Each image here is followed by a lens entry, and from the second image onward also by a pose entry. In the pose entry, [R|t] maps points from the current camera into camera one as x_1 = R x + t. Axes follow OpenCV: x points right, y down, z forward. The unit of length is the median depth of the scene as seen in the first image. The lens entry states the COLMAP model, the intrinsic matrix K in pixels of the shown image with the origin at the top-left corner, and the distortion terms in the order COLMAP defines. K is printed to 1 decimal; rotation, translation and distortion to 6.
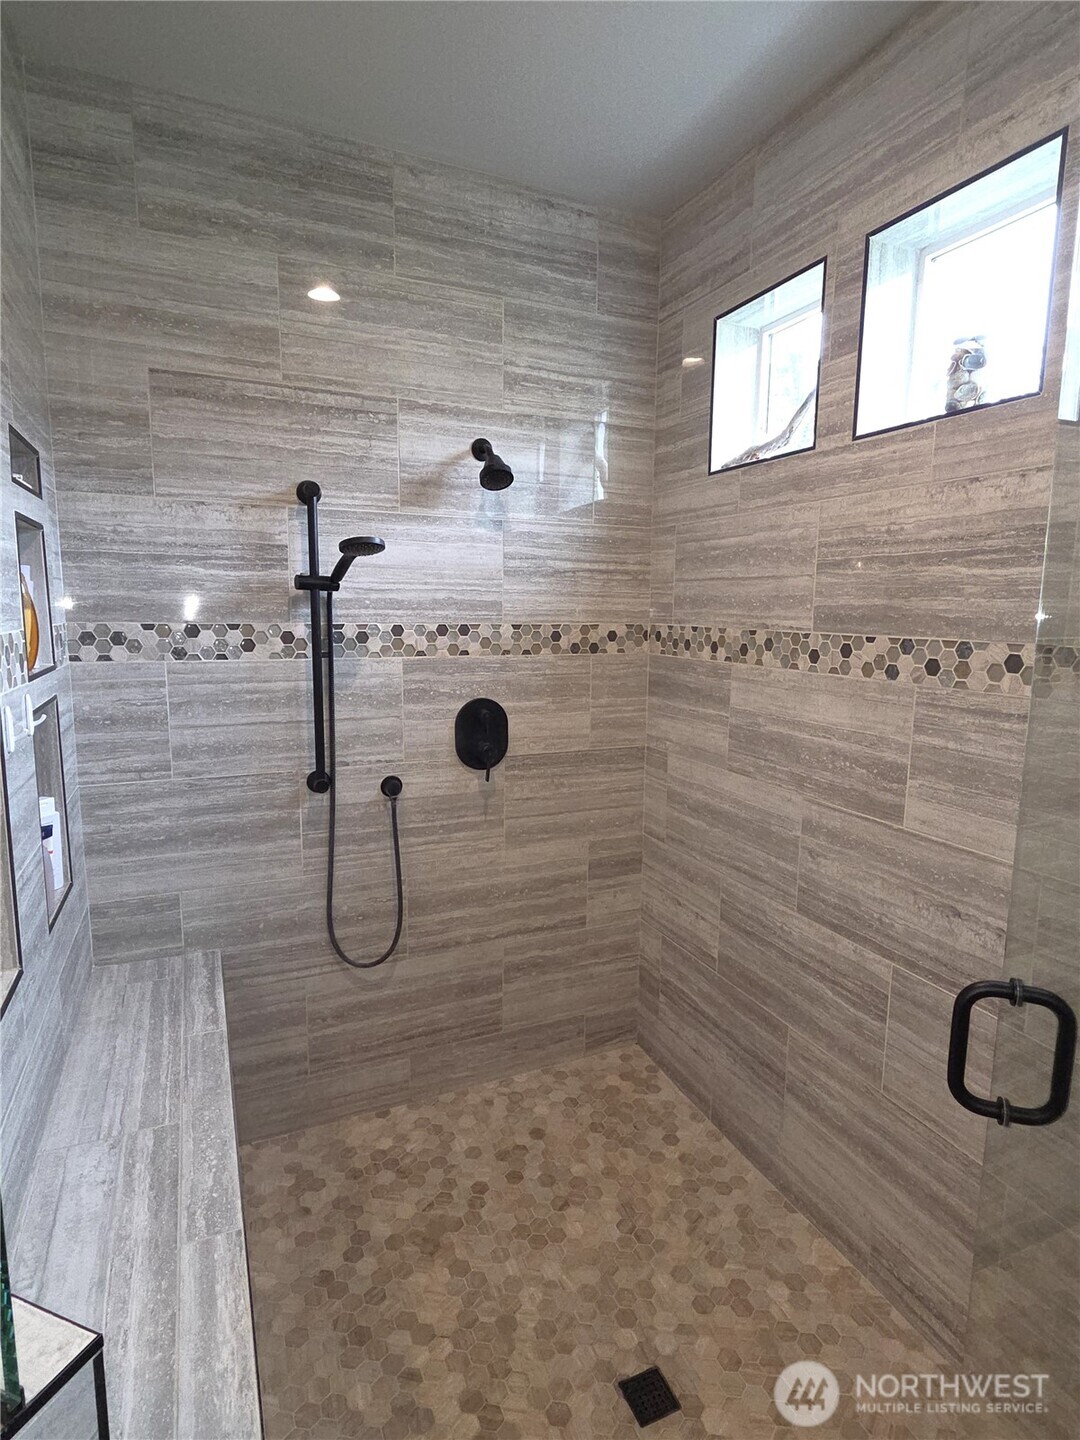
lens RADIAL K [[769.9, 0, 547.0], [0, 769.9, 720.4], [0, 0, 1]] dist [-0.000858, 0.000242]
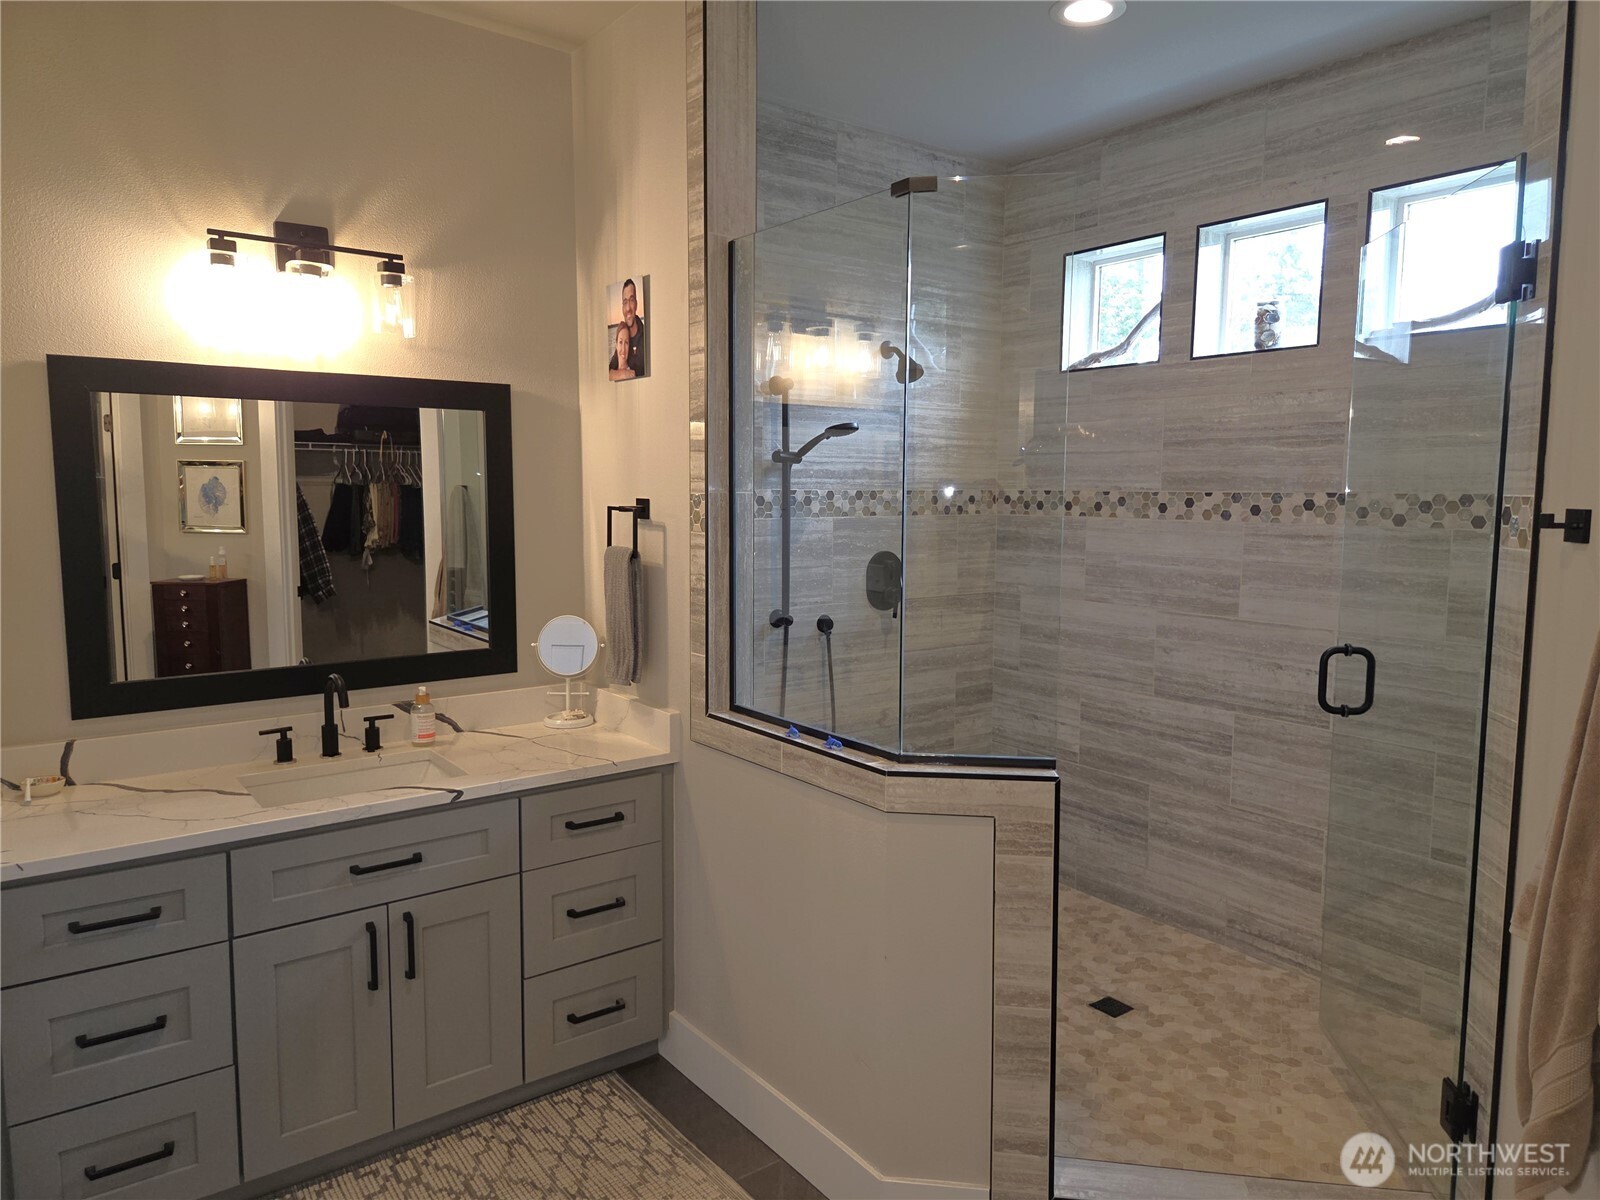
lens RADIAL K [[1071.2, 0, 804.0], [0, 1071.2, 597.8], [0, 0, 1]] dist [0.064475, -0.052228]
pose [[0.975823, -0.028971, 0.216633, -0.666272], [0.037709, 0.998629, -0.036310, 0.117103], [-0.215284, 0.043601, 0.975578, -0.712223]]
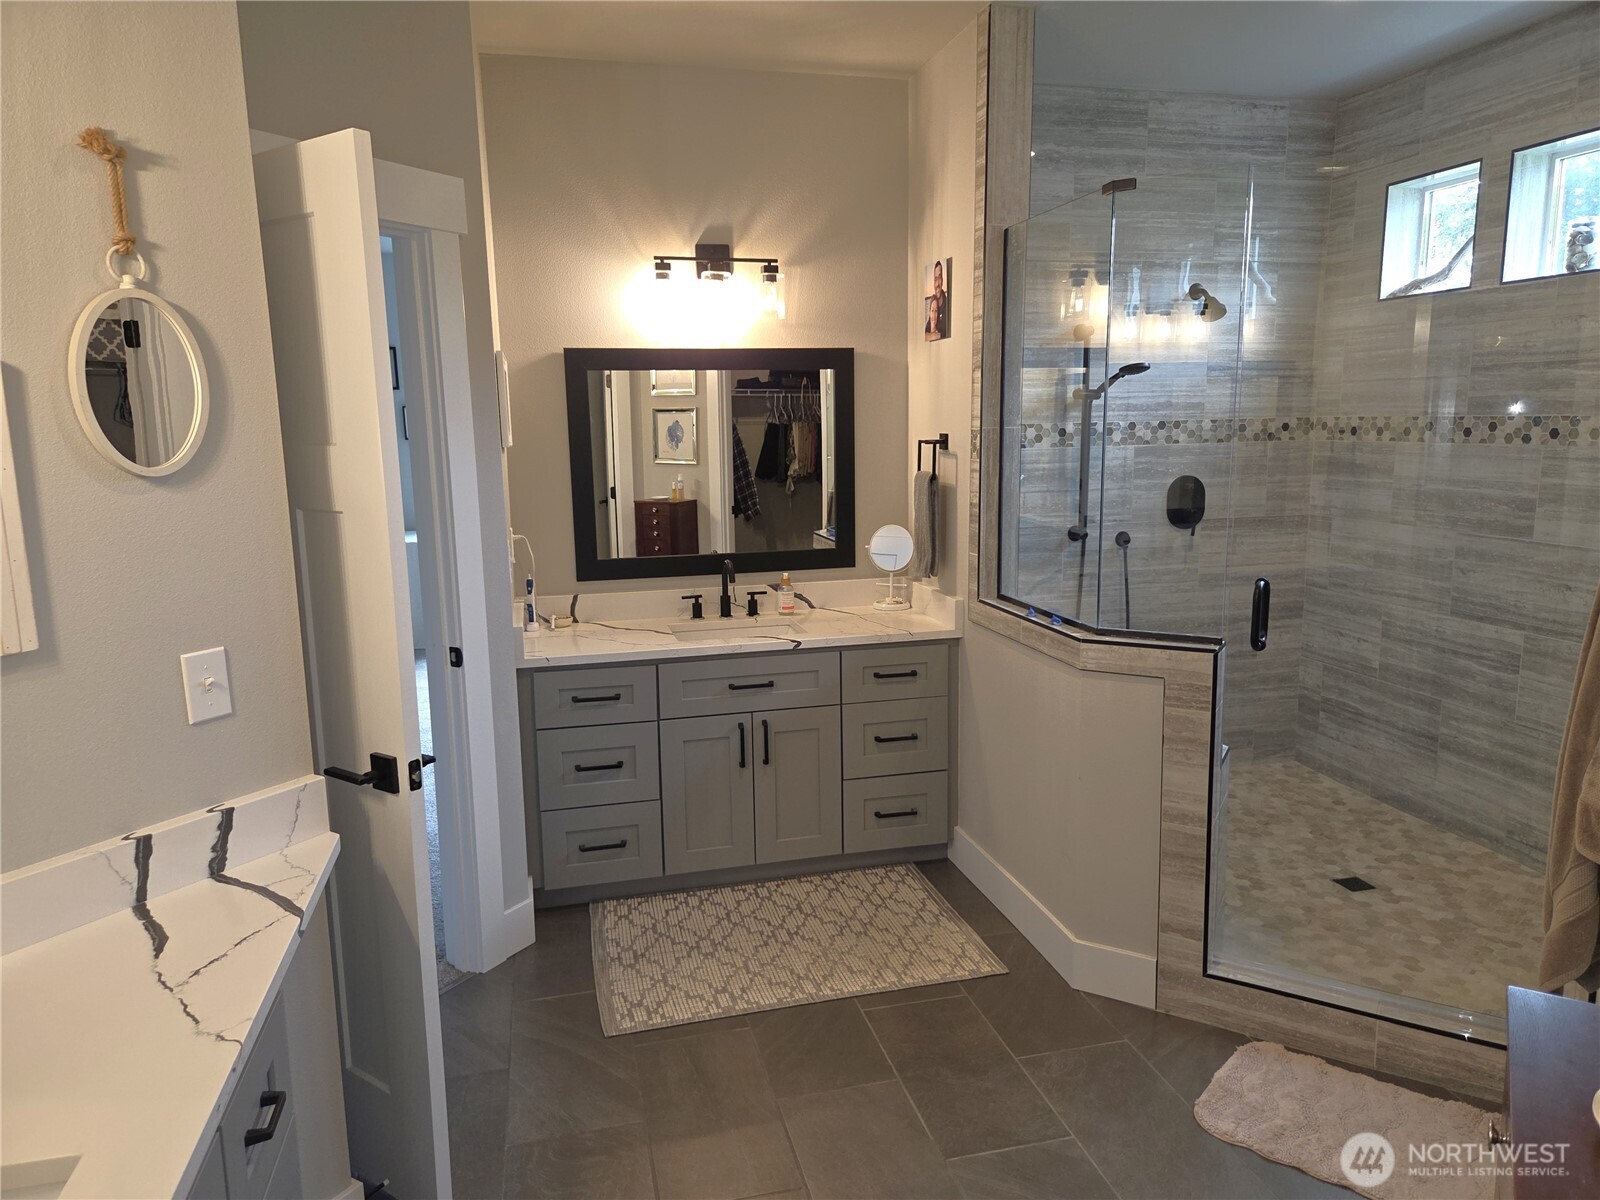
lens RADIAL K [[1071.2, 0, 802.1], [0, 1071.2, 598.8], [0, 0, 1]] dist [0.064475, -0.052228]
pose [[0.983631, 0.002897, -0.180171, -0.469206], [0.000769, 0.999794, 0.020274, 0.171375], [0.180192, -0.020081, 0.983426, -1.139623]]
